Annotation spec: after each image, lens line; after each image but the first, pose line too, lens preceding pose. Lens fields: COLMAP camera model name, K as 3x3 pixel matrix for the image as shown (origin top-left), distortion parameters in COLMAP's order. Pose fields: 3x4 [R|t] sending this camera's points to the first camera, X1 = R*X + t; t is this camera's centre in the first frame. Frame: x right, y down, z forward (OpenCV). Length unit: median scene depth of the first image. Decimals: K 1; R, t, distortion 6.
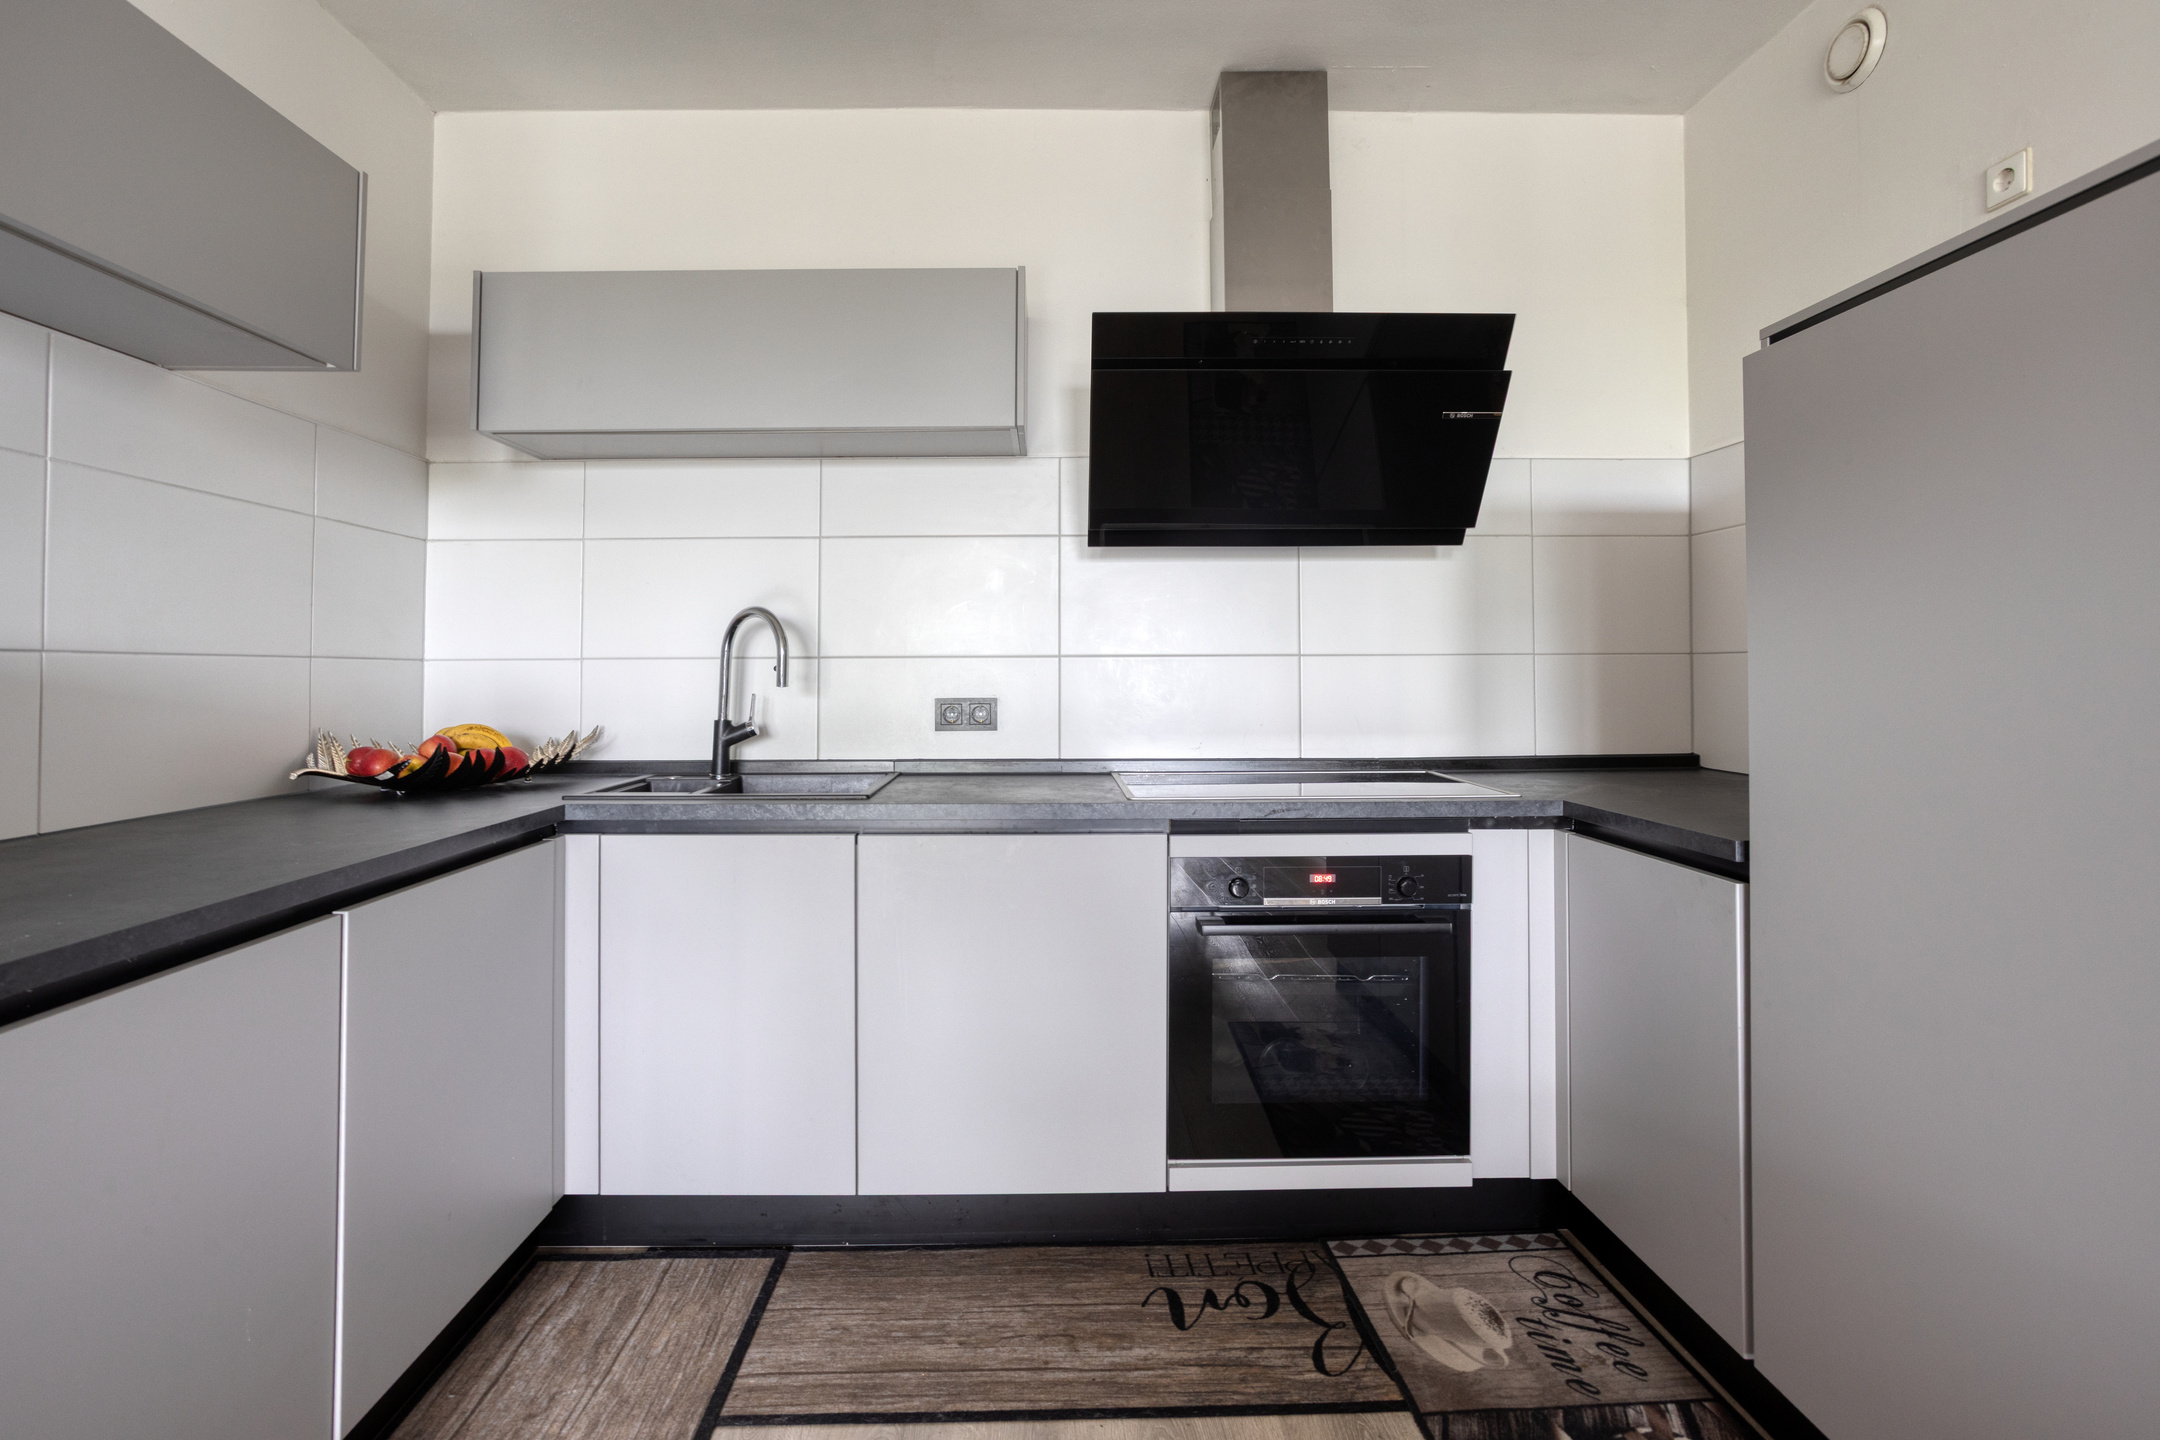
lens RADIAL K [[1054.9, 0, 1065.1], [0, 1054.9, 648.4], [0, 0, 1]] dist [-0.051393, 0.028124]
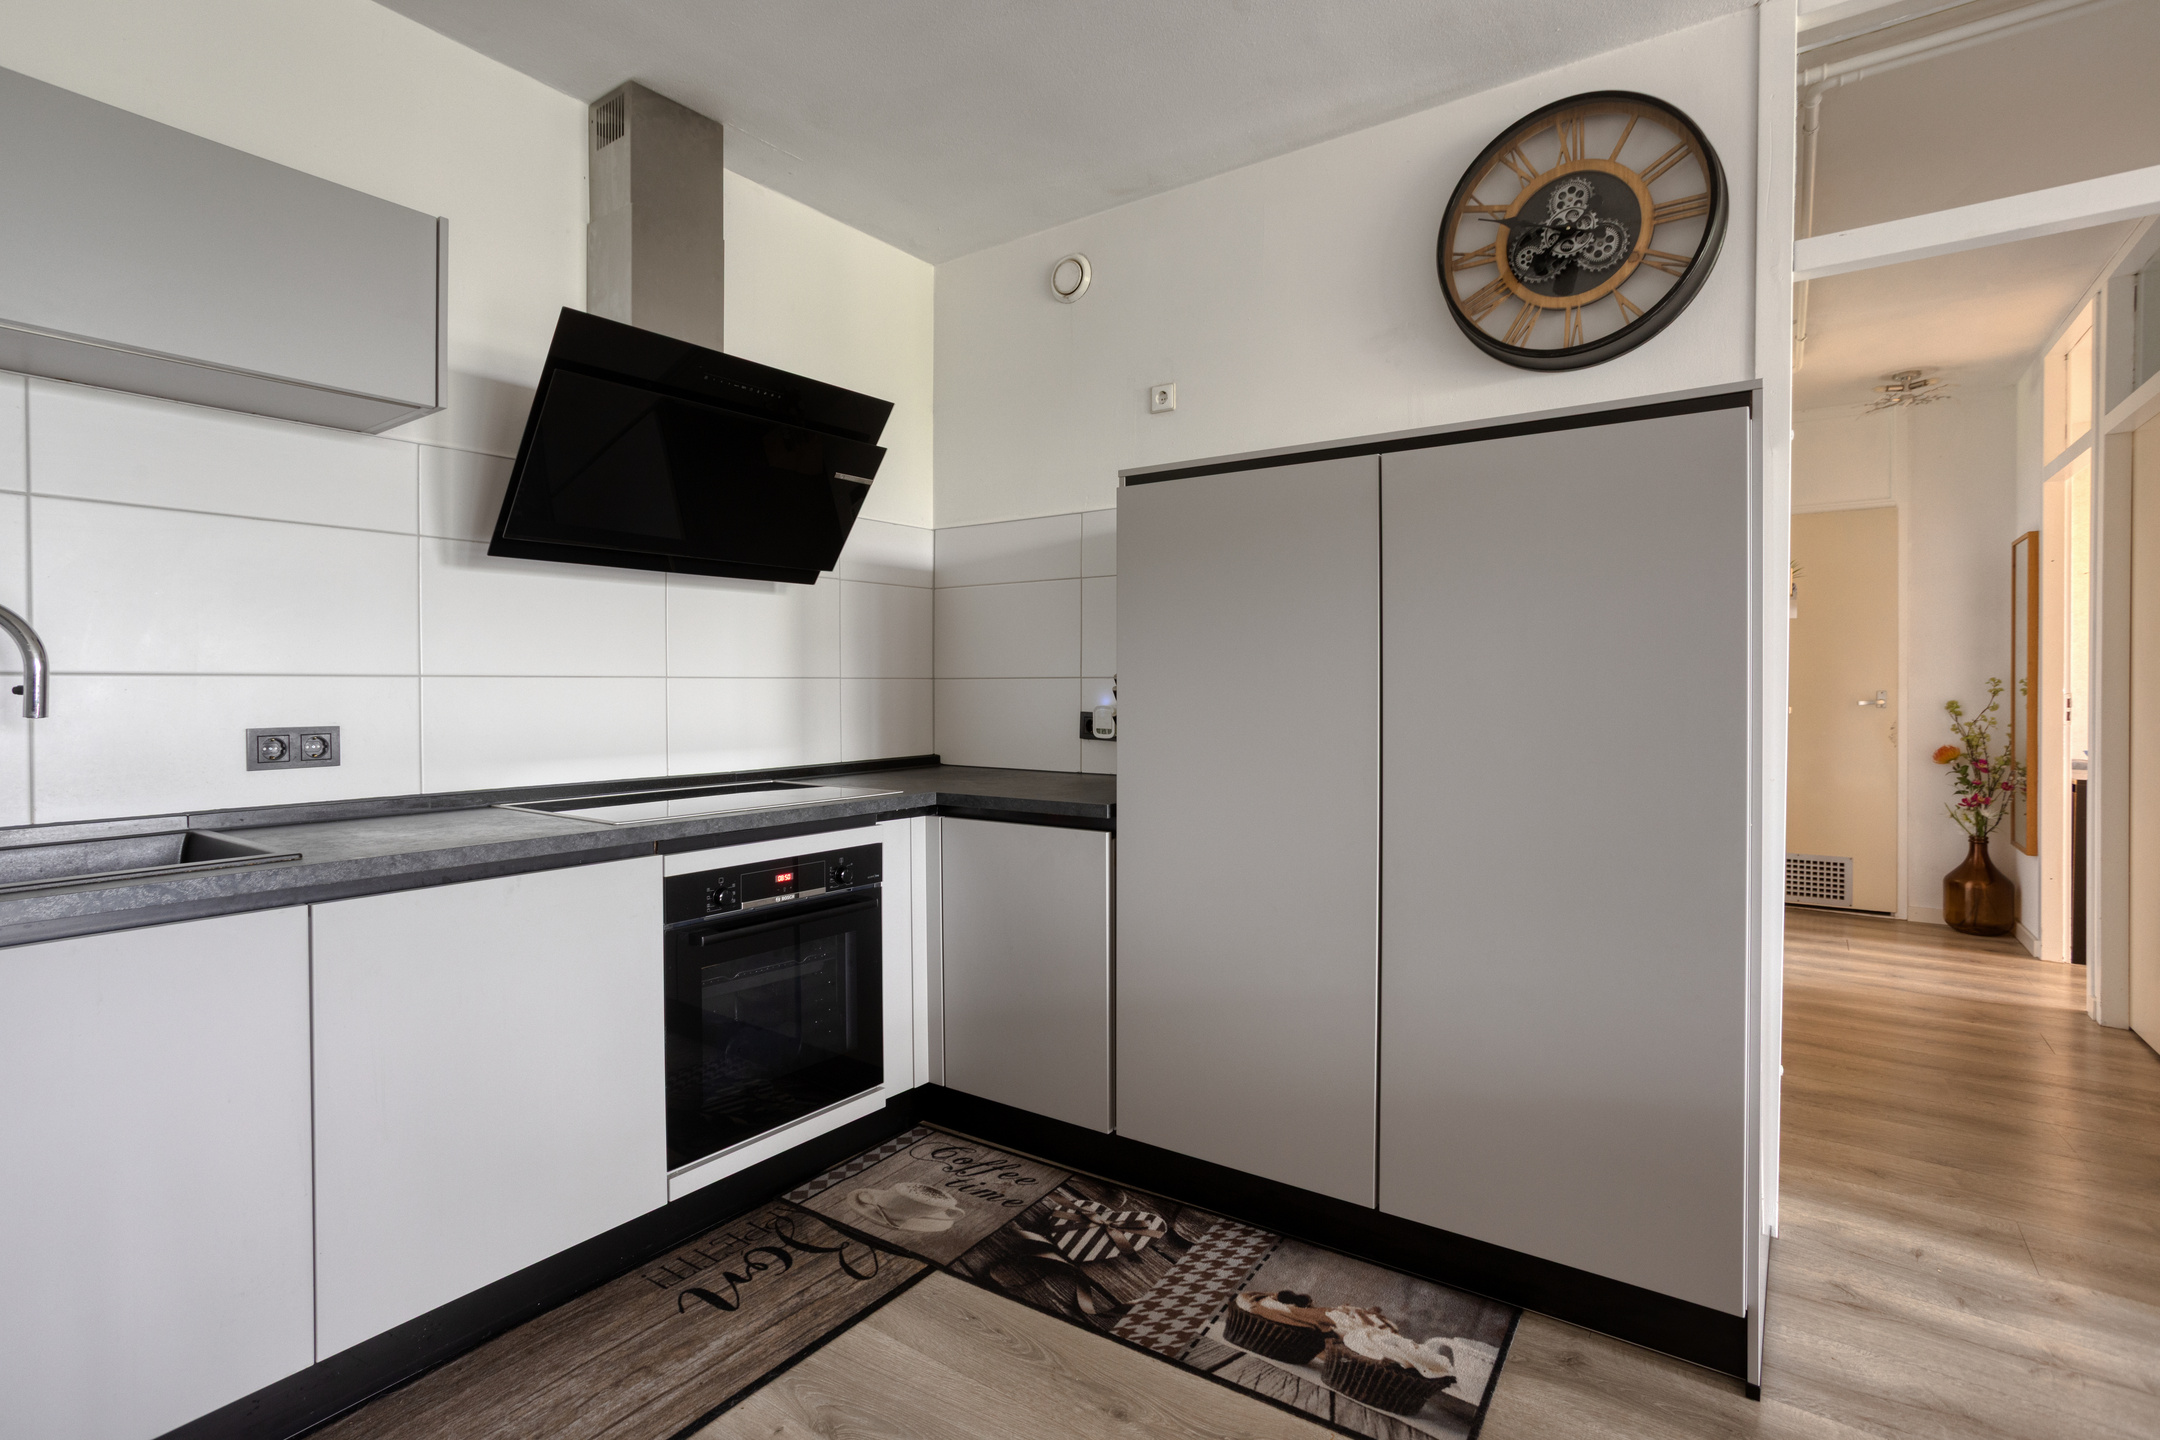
lens RADIAL K [[1026.9, 0, 1069.1], [0, 1026.9, 703.8], [0, 0, 1]] dist [-0.046906, 0.028012]
pose [[0.598879, -0.010471, 0.800771, -0.462512], [-0.019701, 0.999419, 0.027803, -0.004101], [-0.800597, -0.032427, 0.598324, 0.107787]]
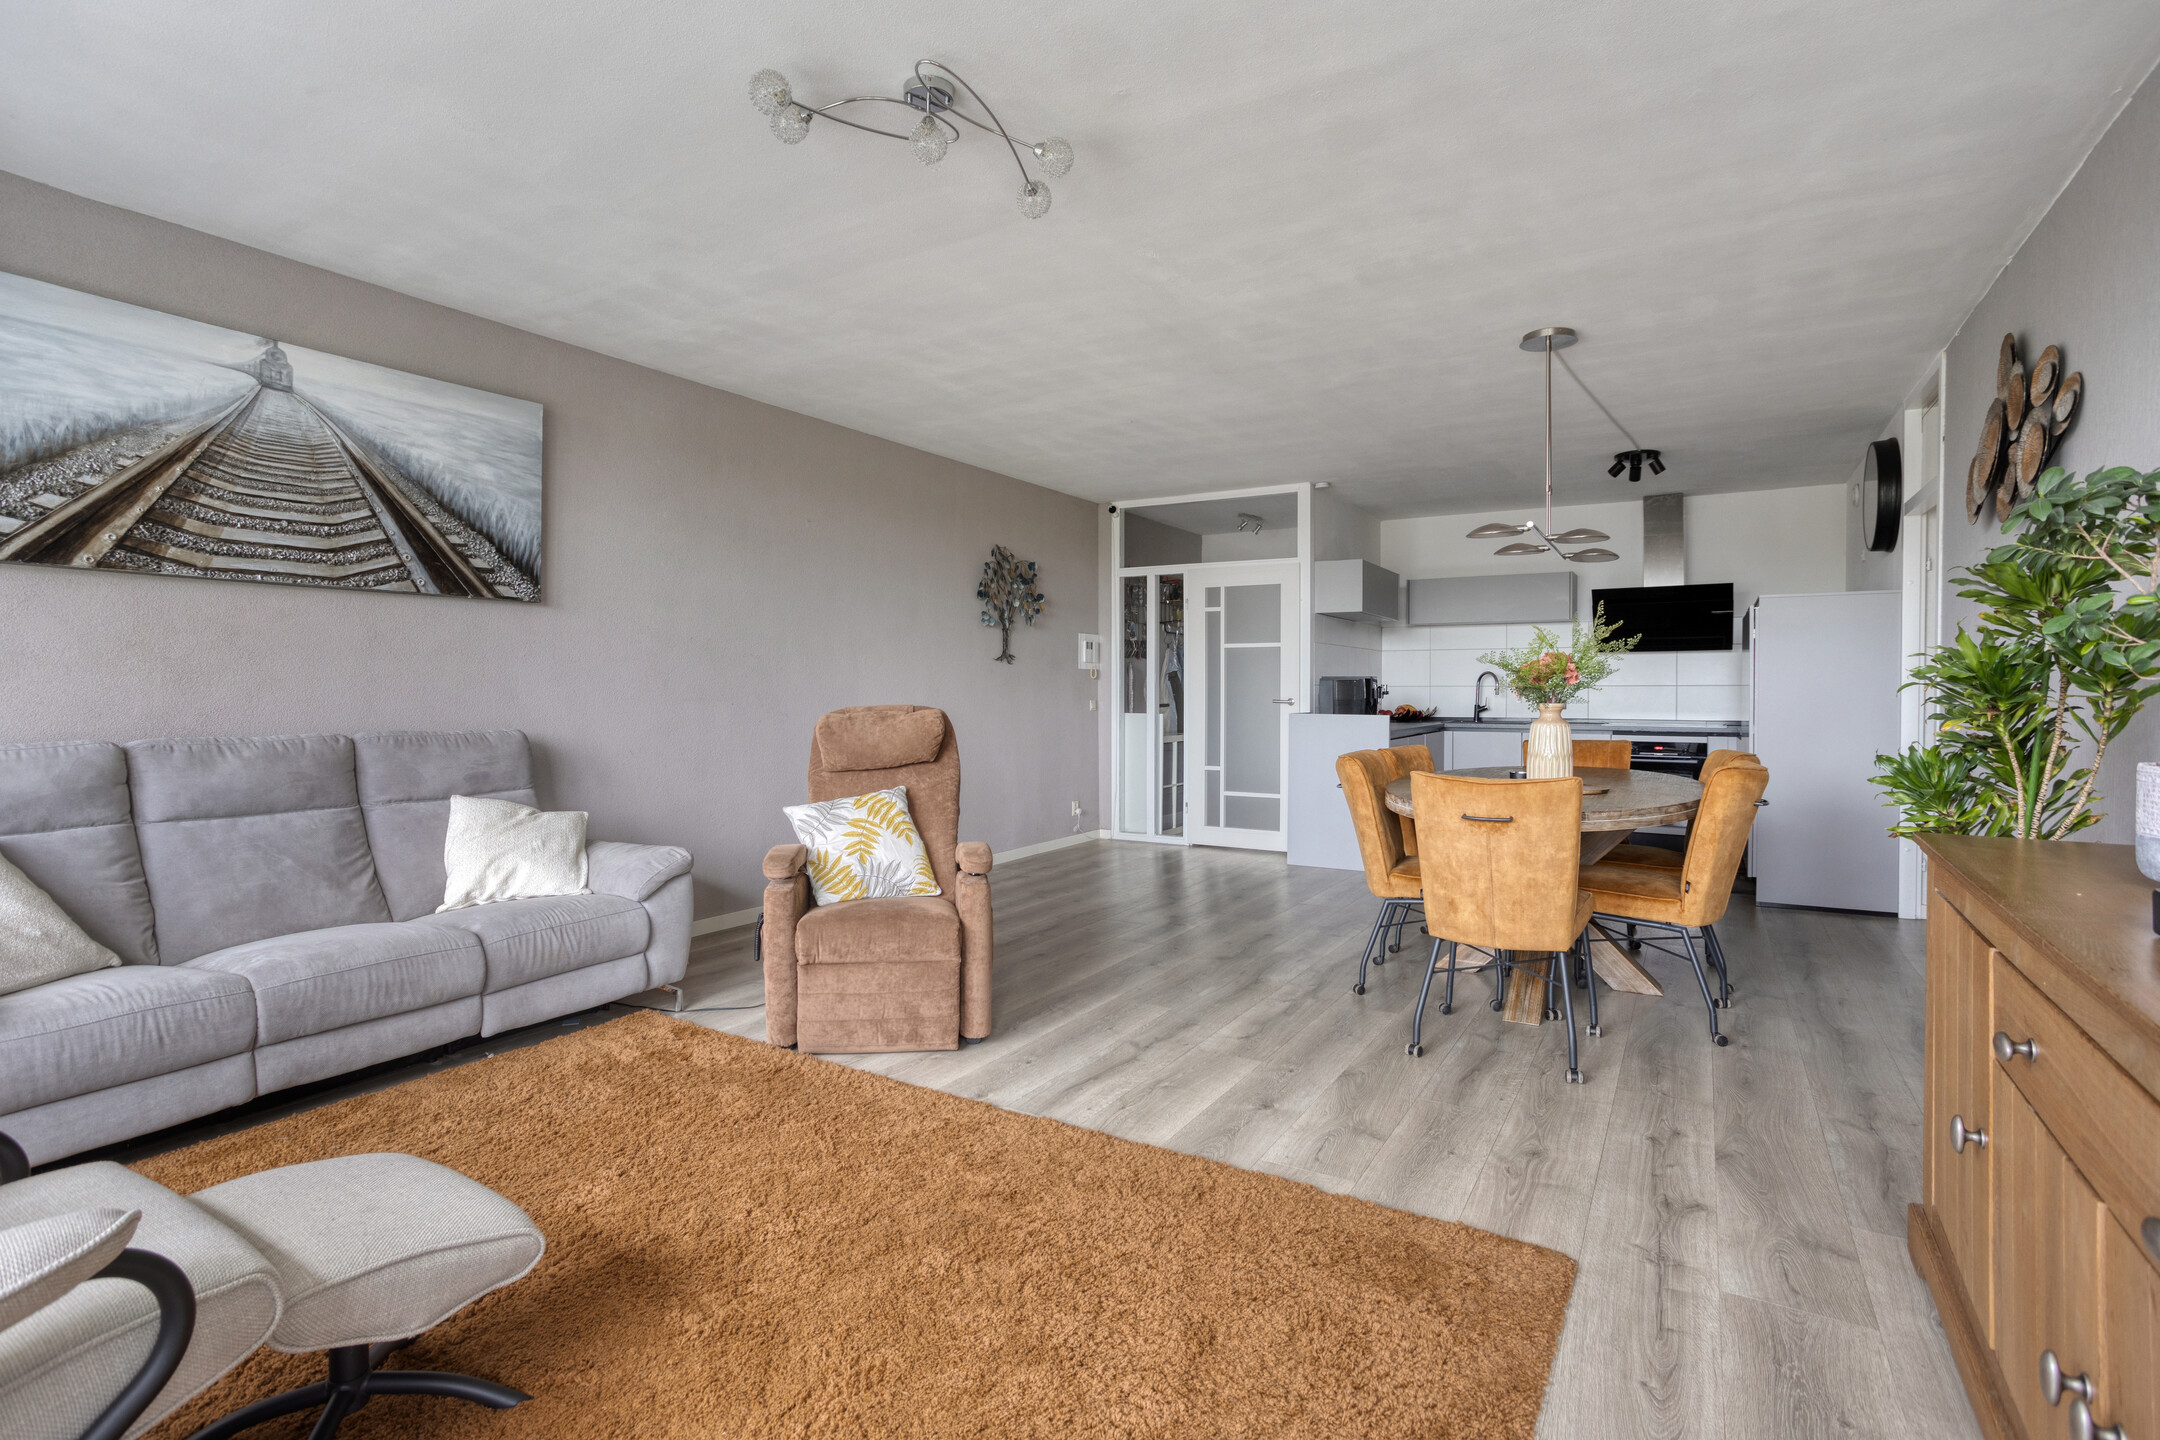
lens RADIAL K [[1043.7, 0, 1071.8], [0, 1043.7, 684.7], [0, 0, 1]] dist [-0.047695, 0.027244]
pose [[0.834688, -0.002361, -0.550719, 0.528224], [0.010337, 0.999882, 0.011381, -0.059812], [0.550627, -0.015192, 0.834613, -3.139480]]
